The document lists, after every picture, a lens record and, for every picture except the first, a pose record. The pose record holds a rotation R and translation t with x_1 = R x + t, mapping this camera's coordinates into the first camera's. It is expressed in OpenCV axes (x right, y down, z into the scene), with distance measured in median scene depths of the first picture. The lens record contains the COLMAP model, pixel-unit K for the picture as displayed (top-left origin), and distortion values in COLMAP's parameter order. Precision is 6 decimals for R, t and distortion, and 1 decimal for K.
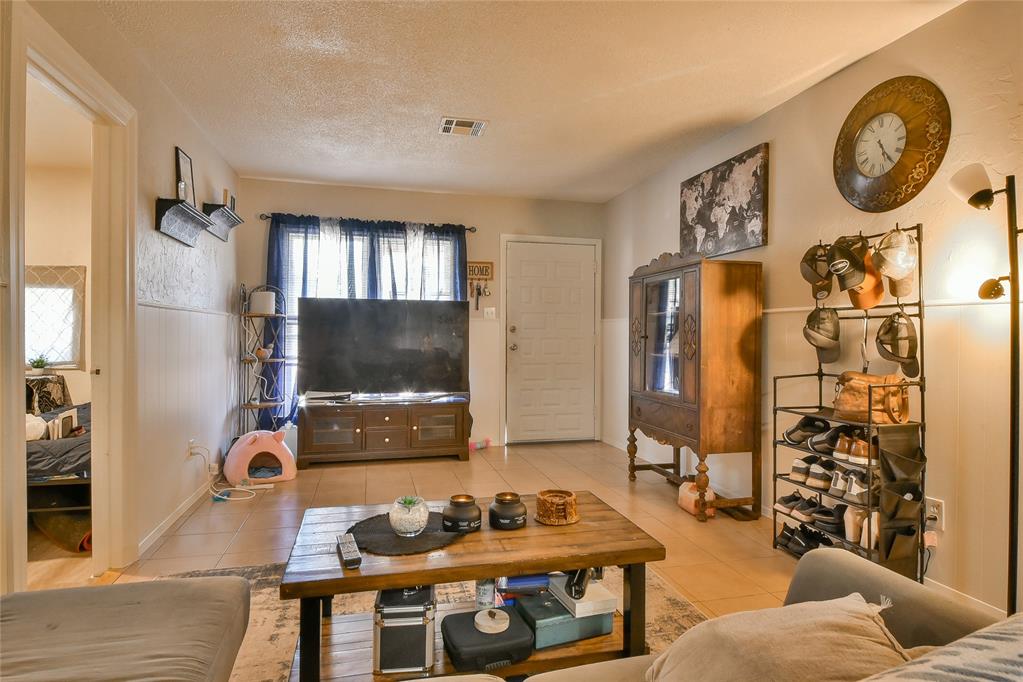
lens RADIAL K [[564.5, 0, 510.7], [0, 564.5, 336.8], [0, 0, 1]] dist [0.044711, -0.046571]
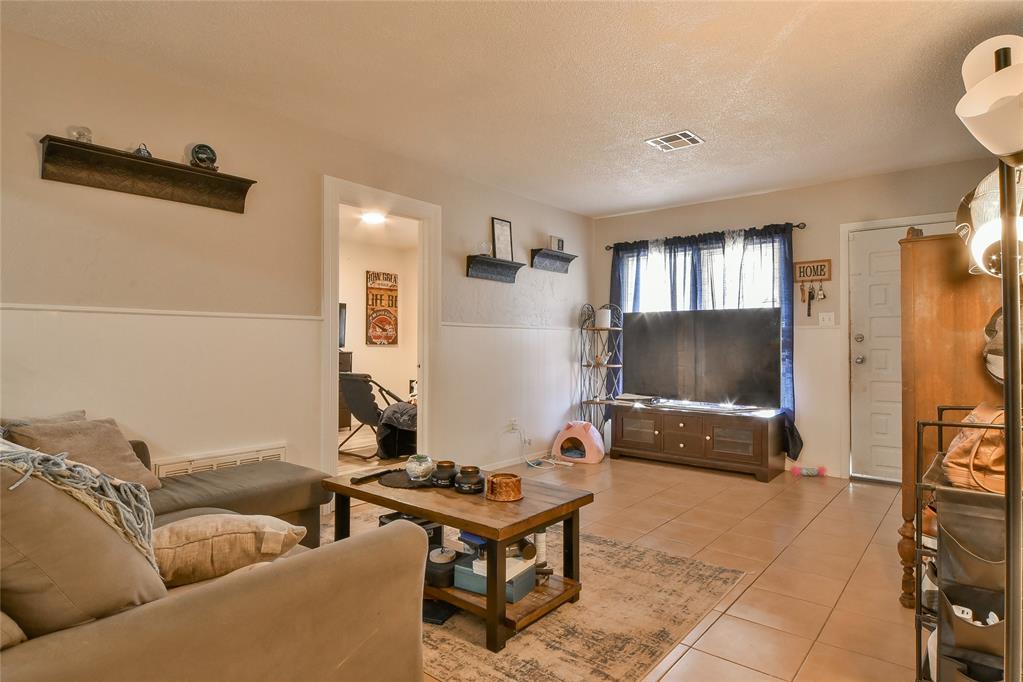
lens RADIAL K [[564.5, 0, 510.7], [0, 564.5, 336.8], [0, 0, 1]] dist [0.044711, -0.046571]
pose [[0.590680, -0.011800, -0.806820, 0.406868], [-0.003621, 0.999844, -0.017274, 0.001067], [0.806898, 0.013125, 0.590545, 0.115997]]
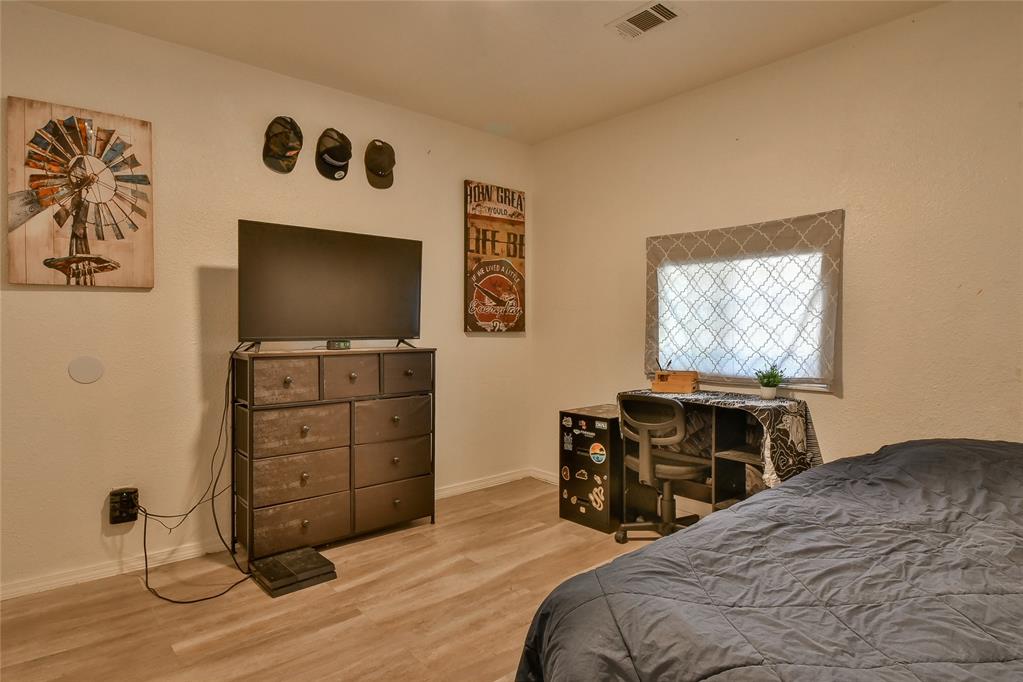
lens RADIAL K [[564.5, 0, 510.7], [0, 564.5, 336.8], [0, 0, 1]] dist [0.044711, -0.046571]
pose [[0.454841, 0.006892, -0.890546, -0.362128], [-0.003199, 0.999976, 0.006105, -0.001318], [0.890567, 0.000073, 0.454852, 0.417167]]
